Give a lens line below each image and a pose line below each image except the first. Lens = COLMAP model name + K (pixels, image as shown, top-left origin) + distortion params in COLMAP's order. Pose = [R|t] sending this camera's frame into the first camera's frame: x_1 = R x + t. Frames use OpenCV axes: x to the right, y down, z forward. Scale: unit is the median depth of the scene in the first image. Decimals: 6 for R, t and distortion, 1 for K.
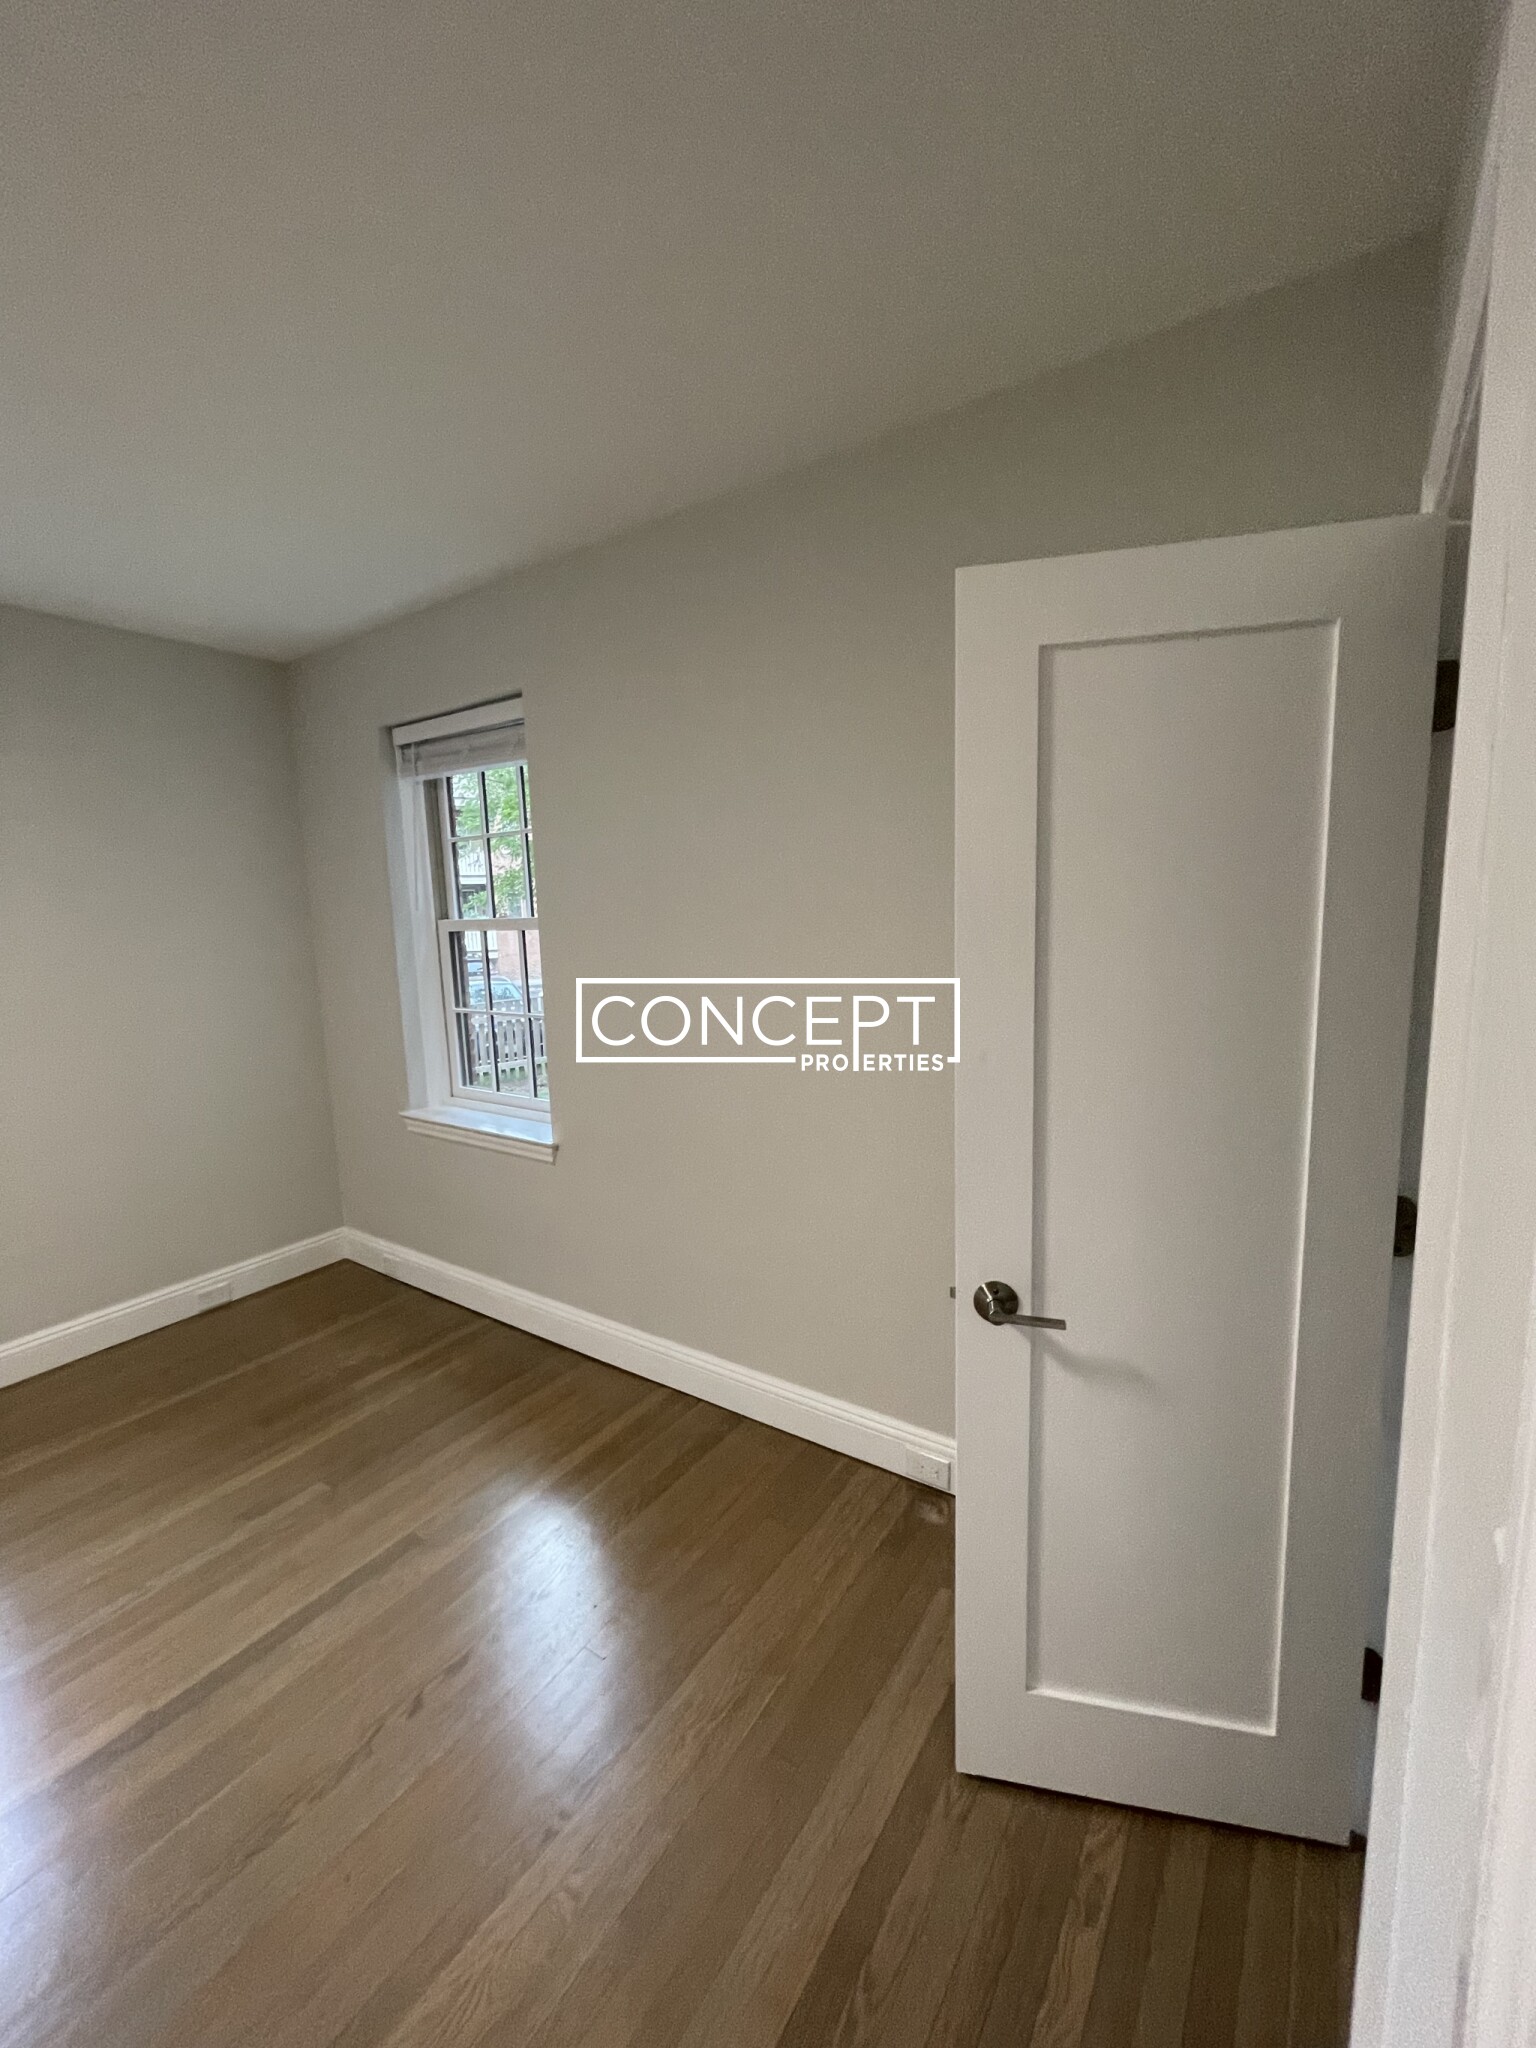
lens RADIAL K [[832.6, 0, 768.0], [0, 832.6, 1024.0], [0, 0, 1]] dist [-0.003282, -0.000279]
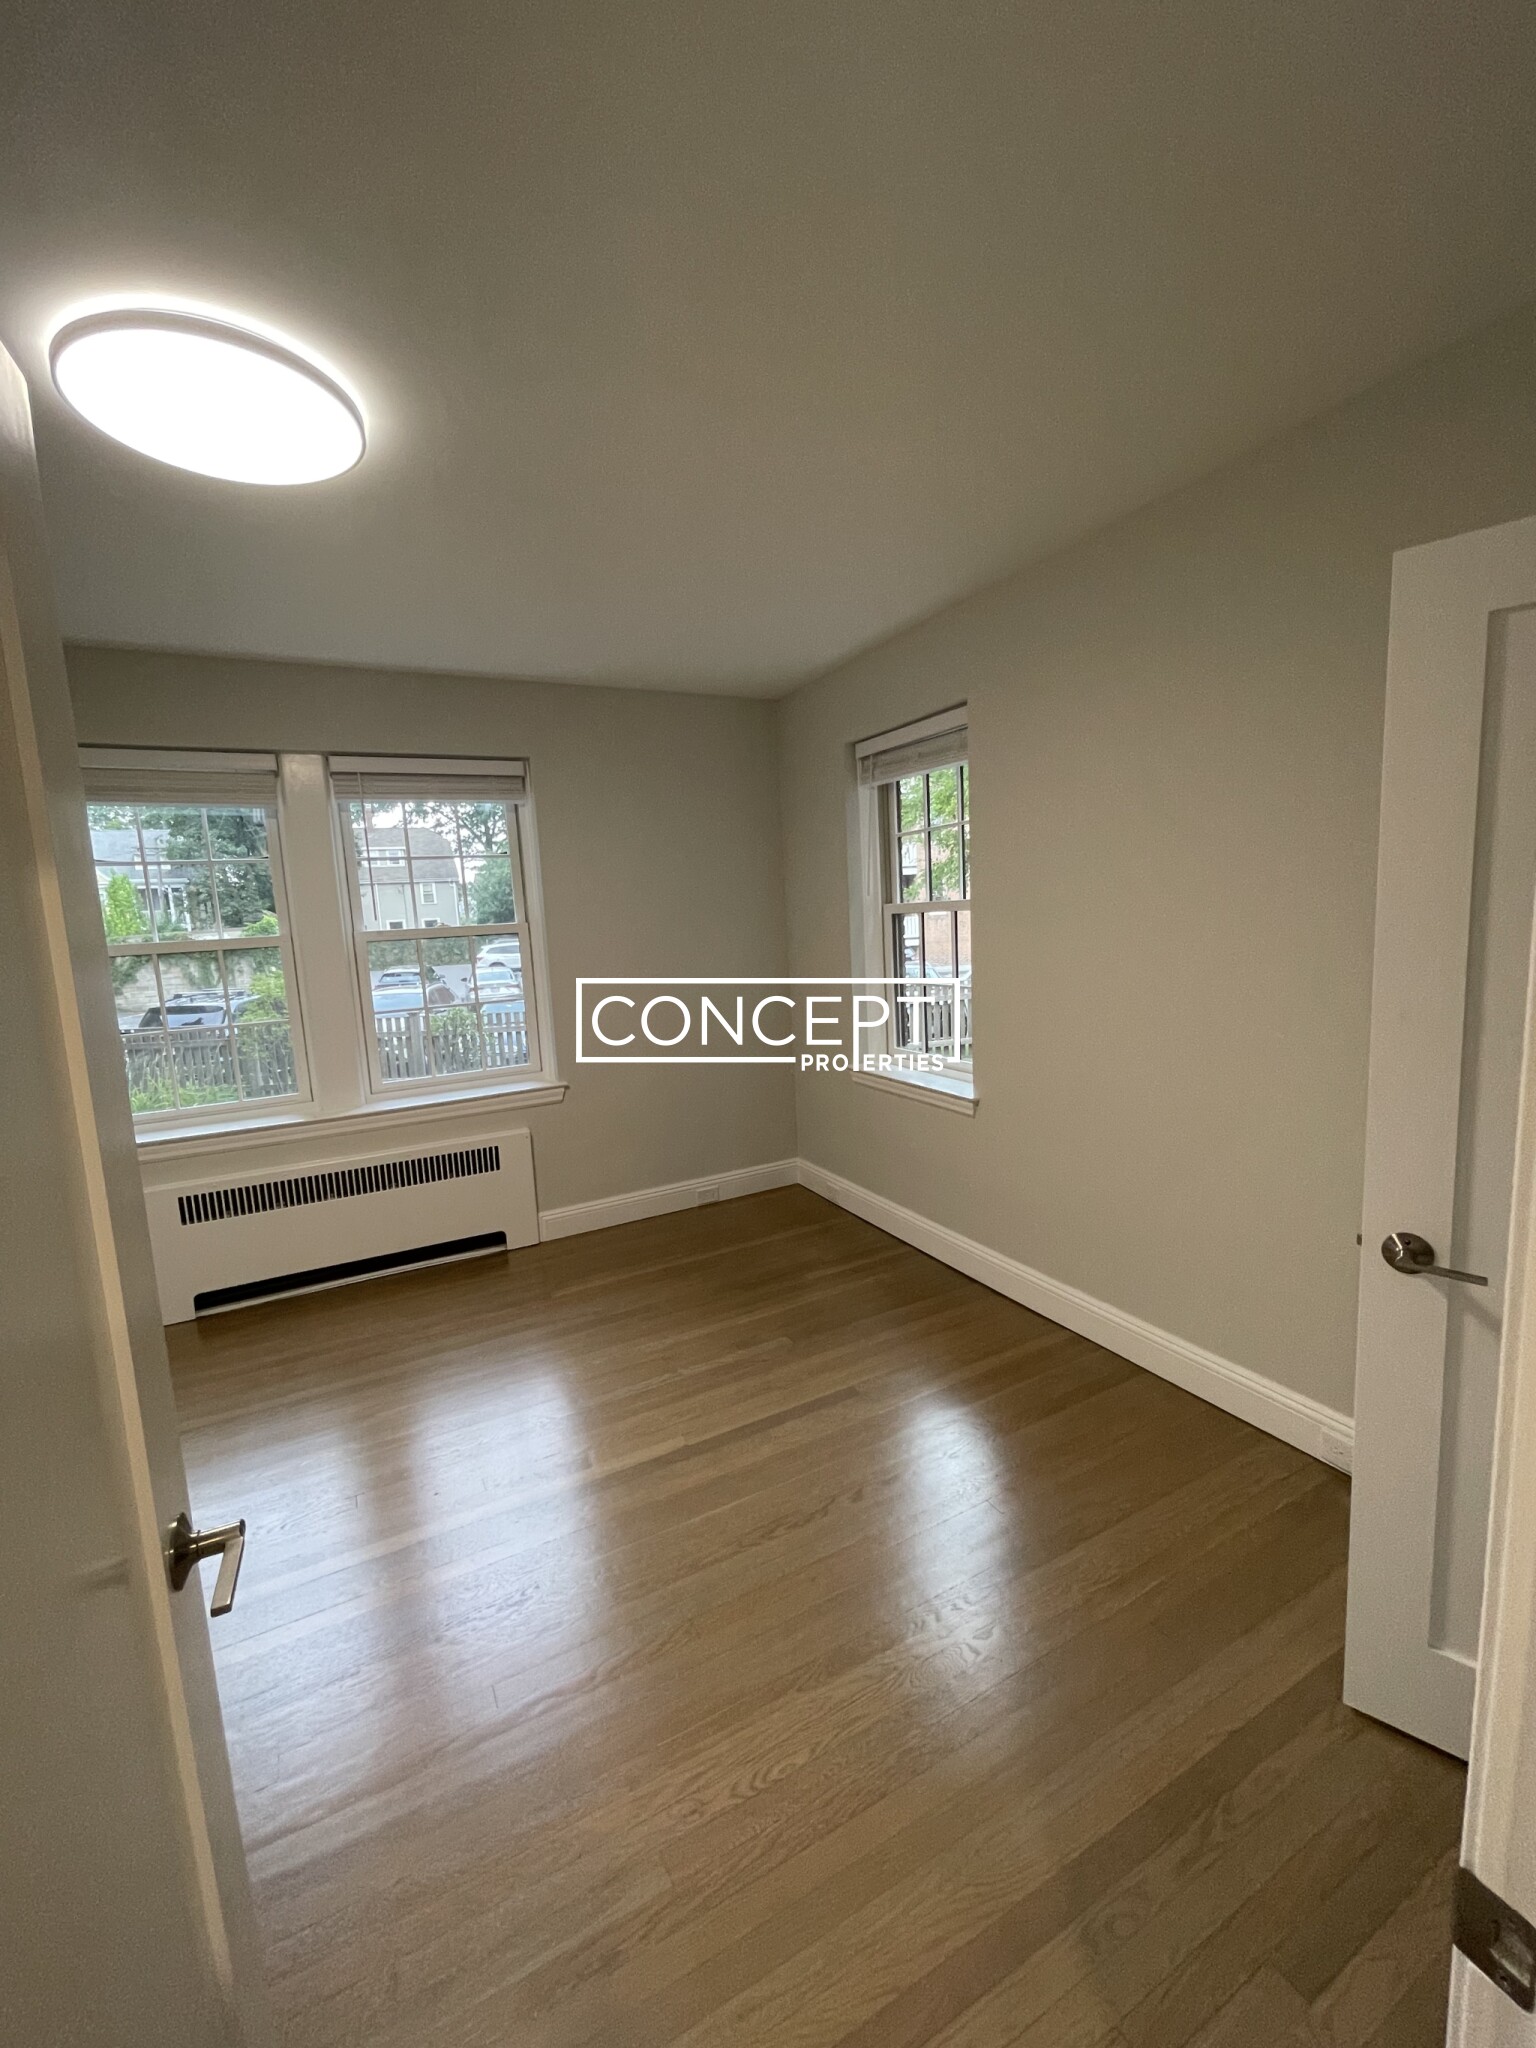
lens RADIAL K [[833.7, 0, 768.8], [0, 833.7, 1021.0], [0, 0, 1]] dist [-0.000467, 0.000338]
pose [[0.882970, 0.046498, -0.467122, 0.018432], [-0.041917, 0.998917, 0.020201, 0.024991], [0.467555, 0.001744, 0.883962, -0.123725]]
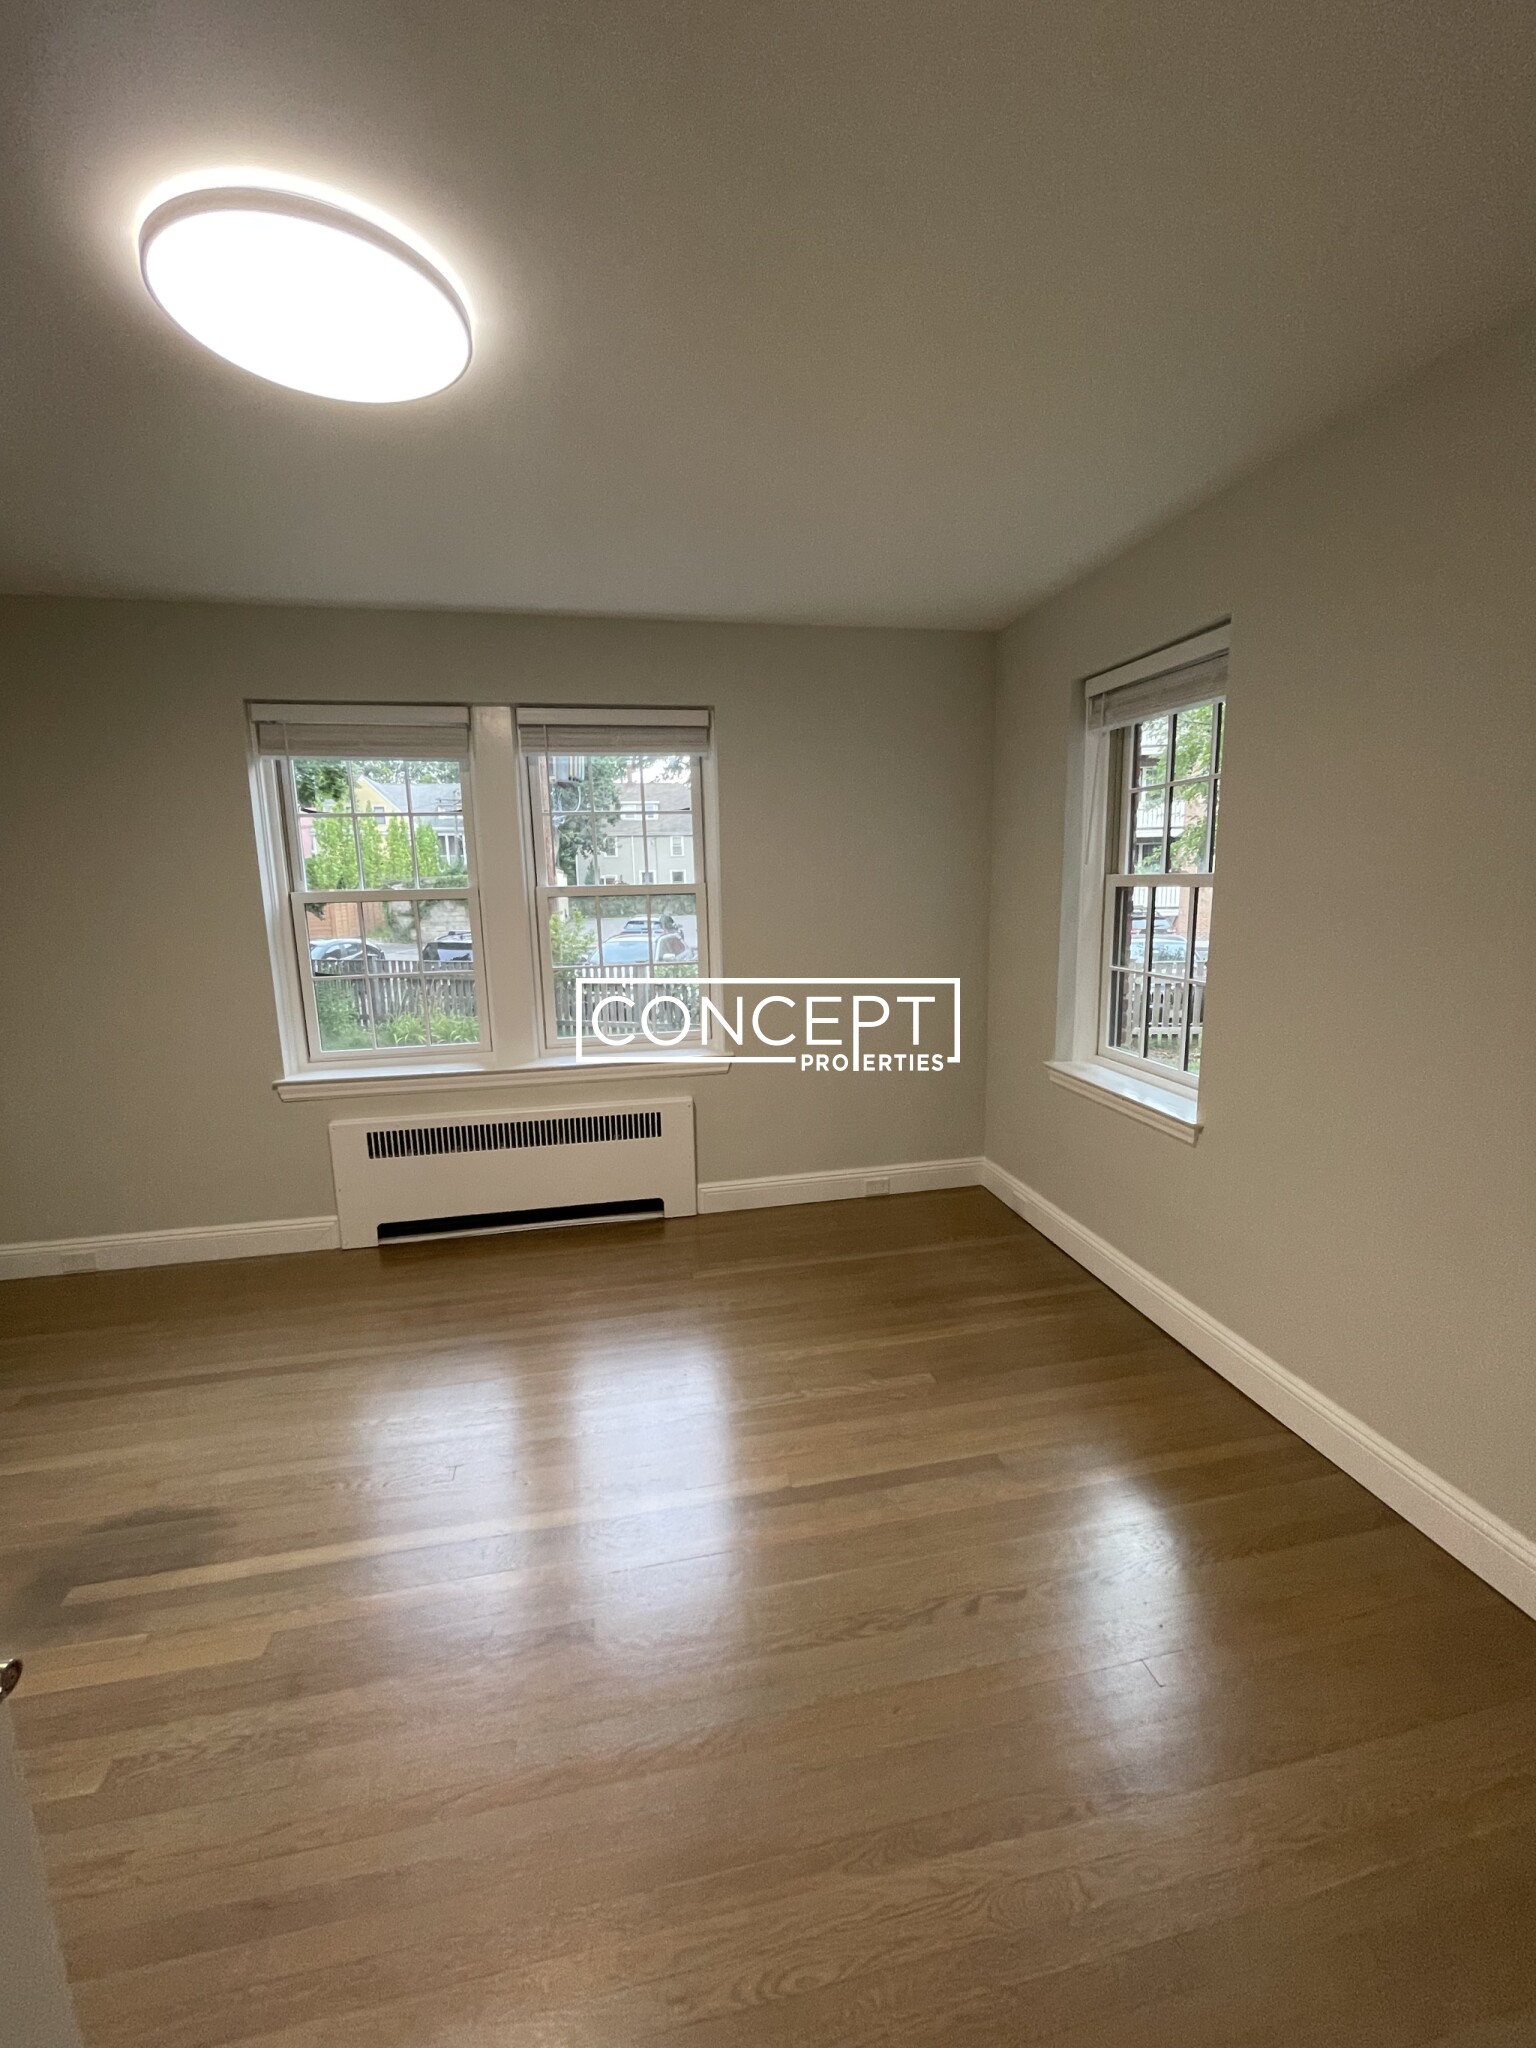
lens RADIAL K [[833.7, 0, 768.8], [0, 833.7, 1021.0], [0, 0, 1]] dist [-0.000467, 0.000338]
pose [[0.718010, 0.134018, -0.683009, 0.012462], [-0.099566, 0.990973, 0.089777, -0.002747], [0.688875, 0.003544, 0.724871, 0.015844]]
